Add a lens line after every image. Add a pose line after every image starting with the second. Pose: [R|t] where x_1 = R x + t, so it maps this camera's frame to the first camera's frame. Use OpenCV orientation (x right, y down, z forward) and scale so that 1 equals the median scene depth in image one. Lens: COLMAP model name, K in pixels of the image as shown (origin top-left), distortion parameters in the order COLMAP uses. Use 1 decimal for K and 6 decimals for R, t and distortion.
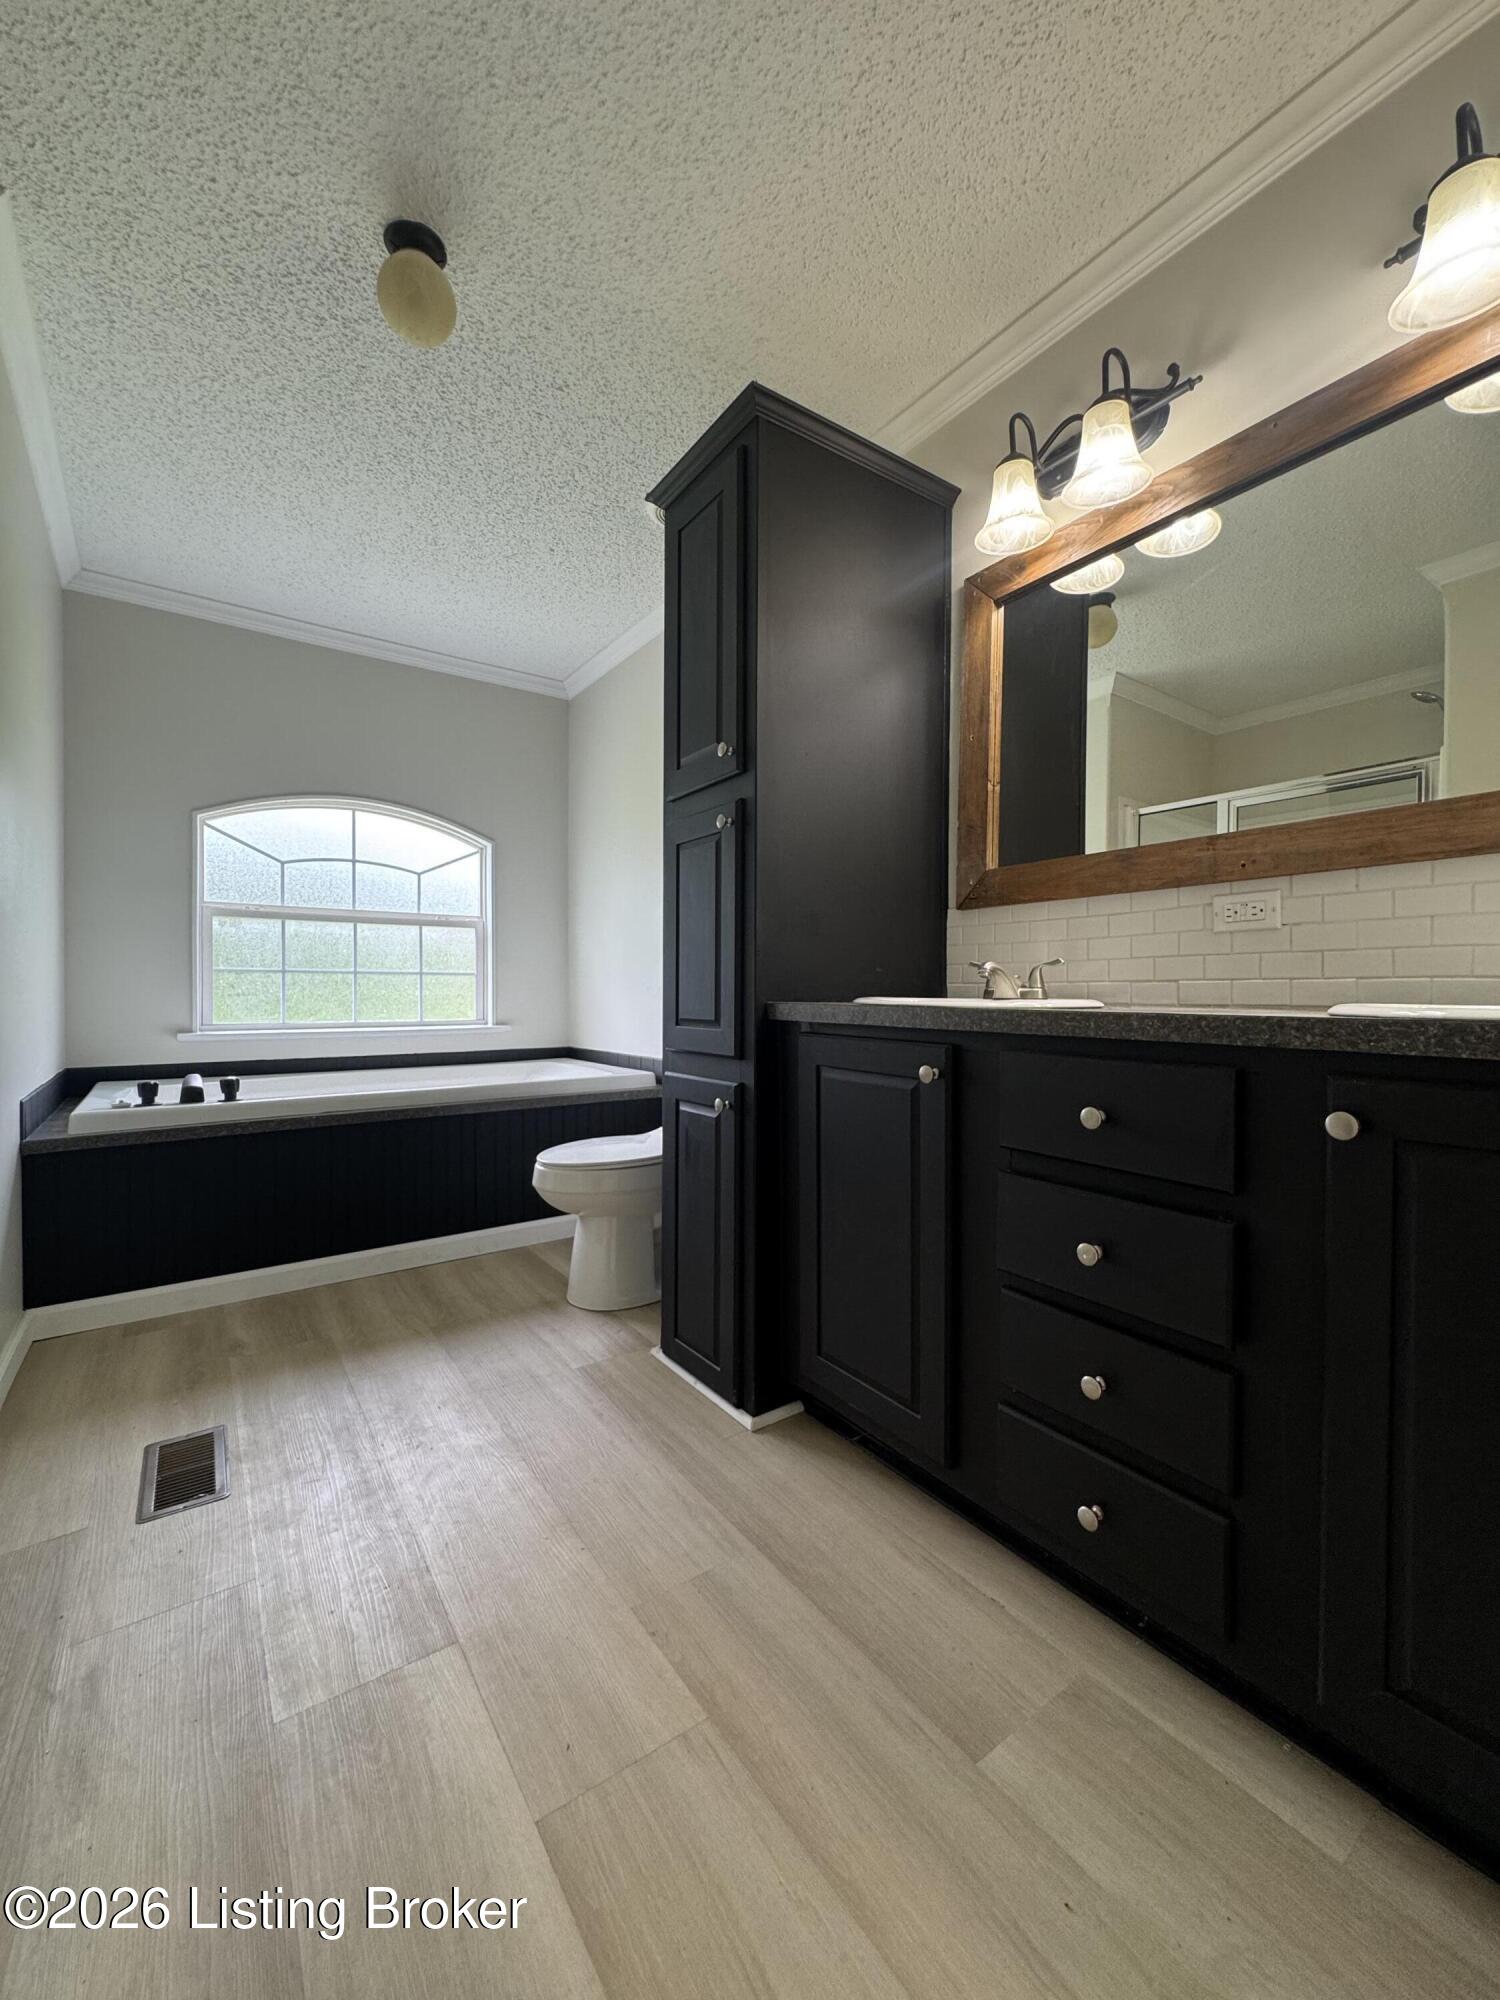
lens RADIAL K [[802.2, 0, 748.3], [0, 802.2, 999.7], [0, 0, 1]] dist [-0.004252, 0.000361]
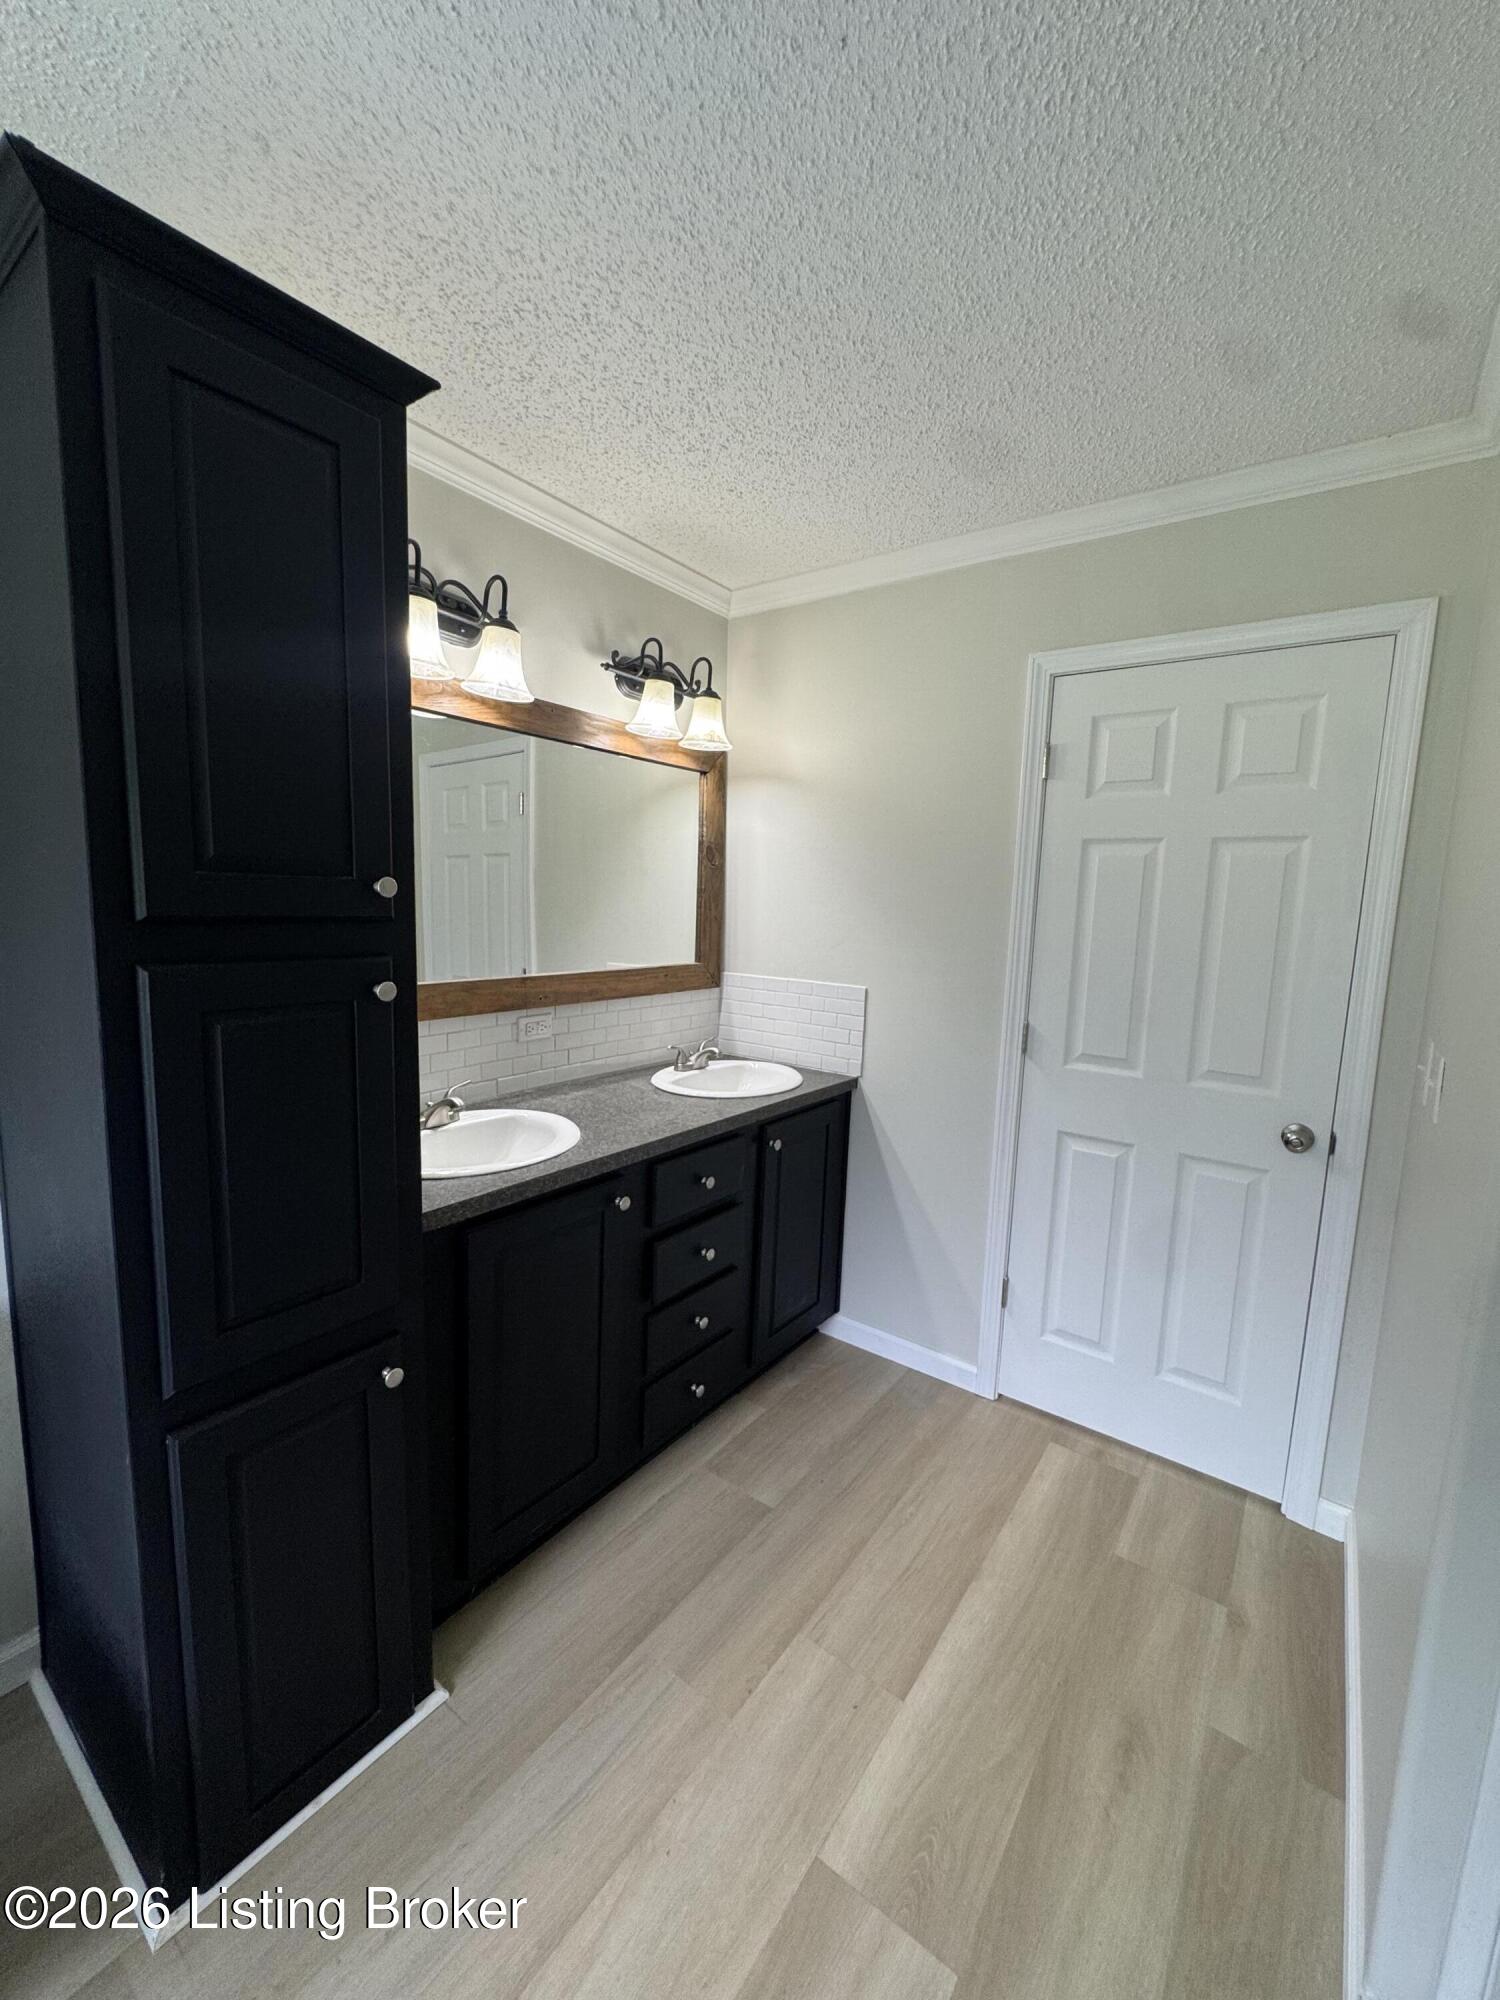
lens RADIAL K [[802.2, 0, 755.6], [0, 802.2, 1000.1], [0, 0, 1]] dist [-0.004252, 0.000361]
pose [[-0.320580, -0.135000, 0.937552, -0.879888], [-0.027539, 0.990702, 0.133236, -0.356332], [-0.946821, 0.016893, -0.321317, 1.037892]]
